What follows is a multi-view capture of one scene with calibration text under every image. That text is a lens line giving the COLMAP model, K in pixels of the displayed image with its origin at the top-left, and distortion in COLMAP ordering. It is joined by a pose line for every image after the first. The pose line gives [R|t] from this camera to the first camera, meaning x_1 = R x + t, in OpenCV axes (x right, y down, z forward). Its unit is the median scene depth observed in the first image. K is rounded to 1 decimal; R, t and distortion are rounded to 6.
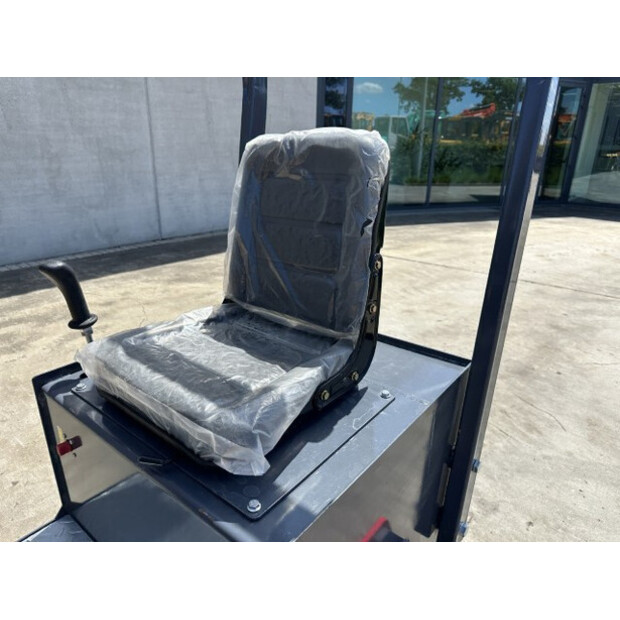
lens RADIAL K [[438.4, 0, 305.5], [0, 438.4, 309.5], [0, 0, 1]] dist [0.046627, -0.060153]
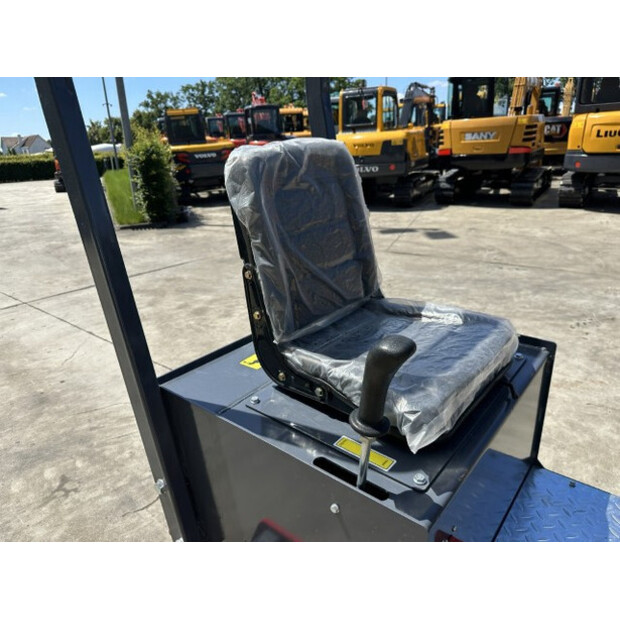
lens RADIAL K [[438.4, 0, 306.2], [0, 438.4, 312.0], [0, 0, 1]] dist [0.046627, -0.060153]
pose [[0.004630, -0.360148, 0.932884, -0.160914], [0.388508, 0.860257, 0.330182, -0.056792], [-0.921434, 0.360903, 0.143904, 0.140827]]
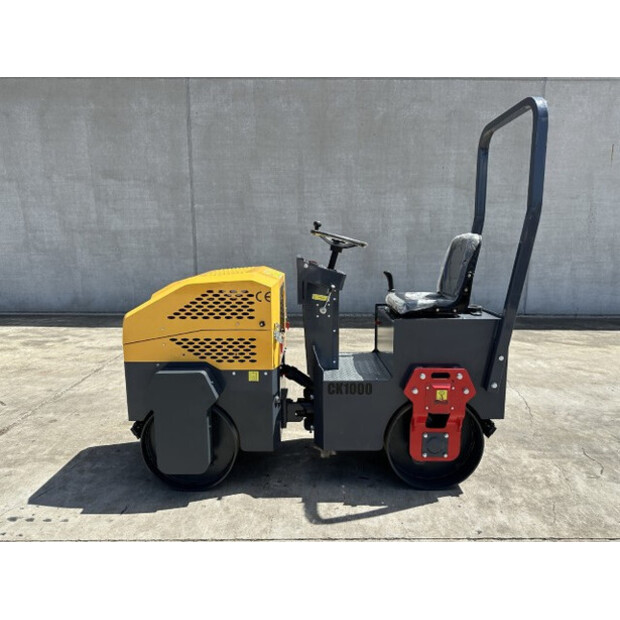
lens RADIAL K [[438.4, 0, 311.5], [0, 438.4, 313.8], [0, 0, 1]] dist [0.046627, -0.060153]
pose [[0.641886, 0.120270, -0.757310, 0.246891], [-0.263680, 0.962015, -0.070712, 0.089354], [0.720039, 0.245076, 0.649217, -0.232982]]
